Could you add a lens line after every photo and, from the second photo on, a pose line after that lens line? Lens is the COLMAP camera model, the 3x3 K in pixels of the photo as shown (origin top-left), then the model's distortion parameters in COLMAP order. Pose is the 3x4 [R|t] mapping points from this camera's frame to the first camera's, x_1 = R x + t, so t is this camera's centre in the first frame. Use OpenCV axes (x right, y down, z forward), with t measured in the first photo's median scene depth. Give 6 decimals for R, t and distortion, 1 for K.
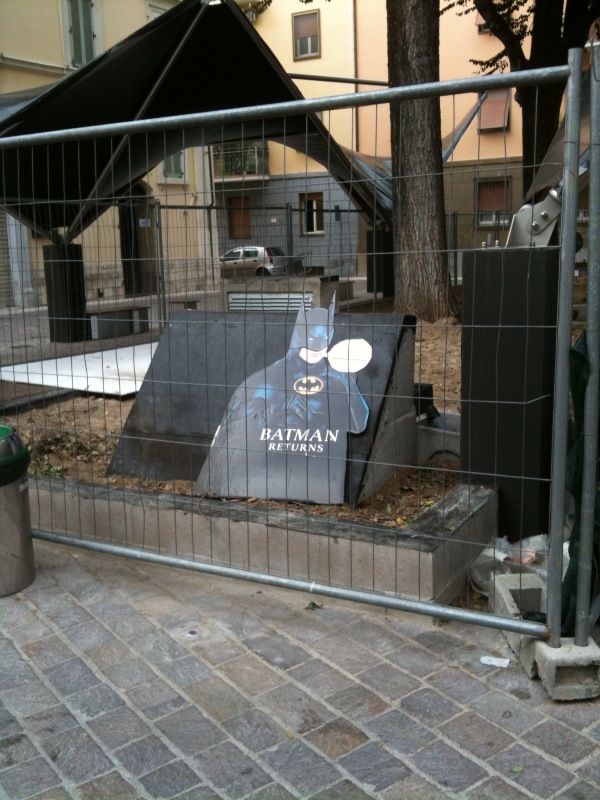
lens RADIAL K [[832.7, 0, 300.0], [0, 832.7, 400.0], [0, 0, 1]] dist [0.153674, -0.499120]
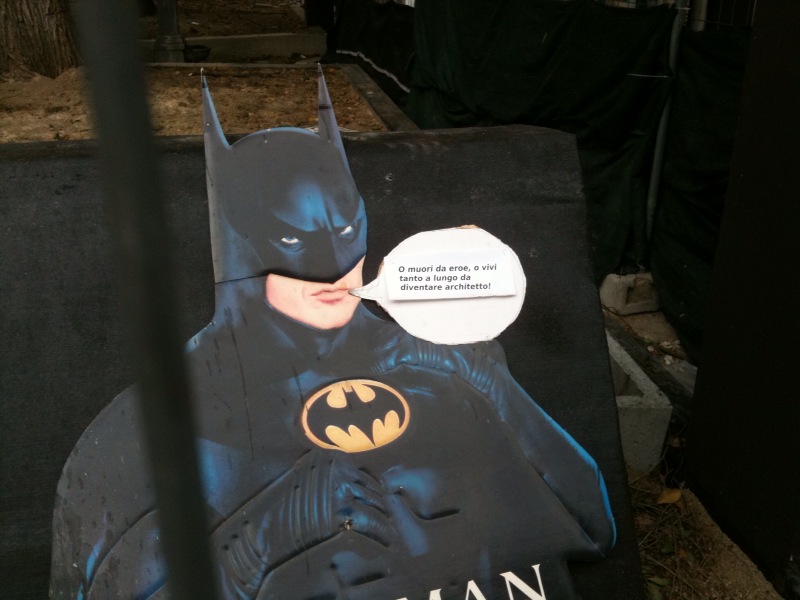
lens RADIAL K [[832.7, 0, 400.0], [0, 832.7, 300.0], [0, 0, 1]] dist [0.153674, -0.499120]
pose [[0.768841, -0.214277, 0.602469, -0.147506], [0.090072, 0.969079, 0.229723, -0.123927], [-0.633064, -0.122355, 0.764368, 0.785837]]
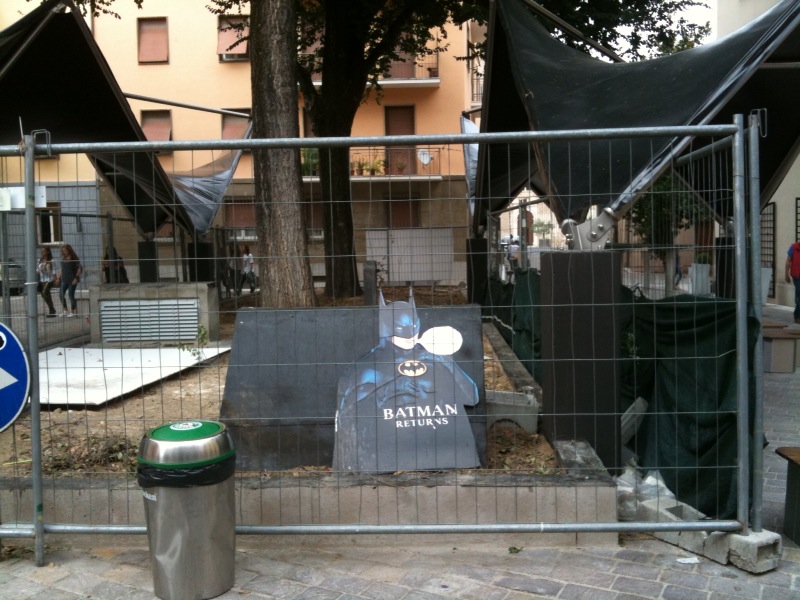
lens RADIAL K [[835.9, 0, 400.0], [0, 835.9, 300.0], [0, 0, 1]] dist [0.130101, -0.315441]
pose [[0.888995, -0.012741, 0.457740, -0.531407], [0.074681, 0.990263, -0.117479, 0.023049], [-0.451787, 0.138623, 0.881290, -0.004257]]
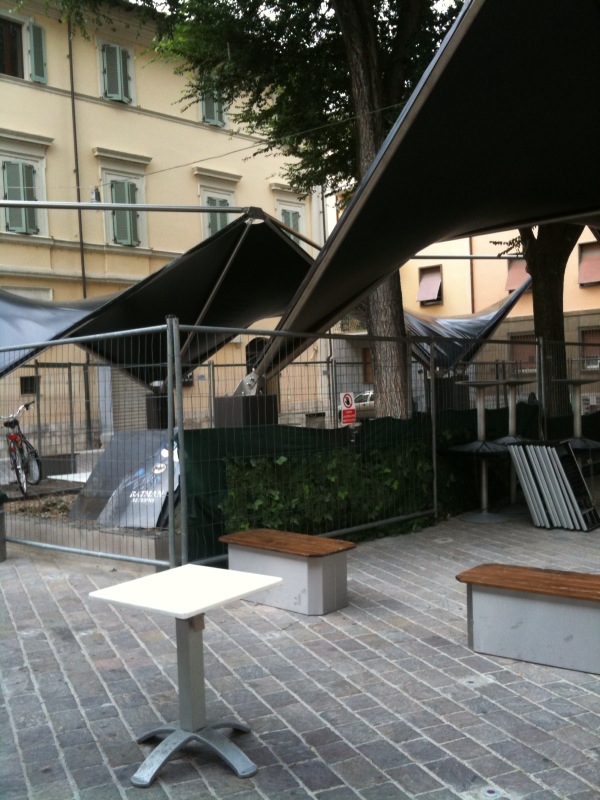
lens RADIAL K [[835.9, 0, 300.0], [0, 835.9, 400.0], [0, 0, 1]] dist [0.130101, -0.315441]
pose [[0.973423, -0.010661, -0.228768, 0.754764], [-0.028024, 0.985863, -0.165190, 0.133456], [0.227295, 0.167211, 0.959363, -0.755781]]
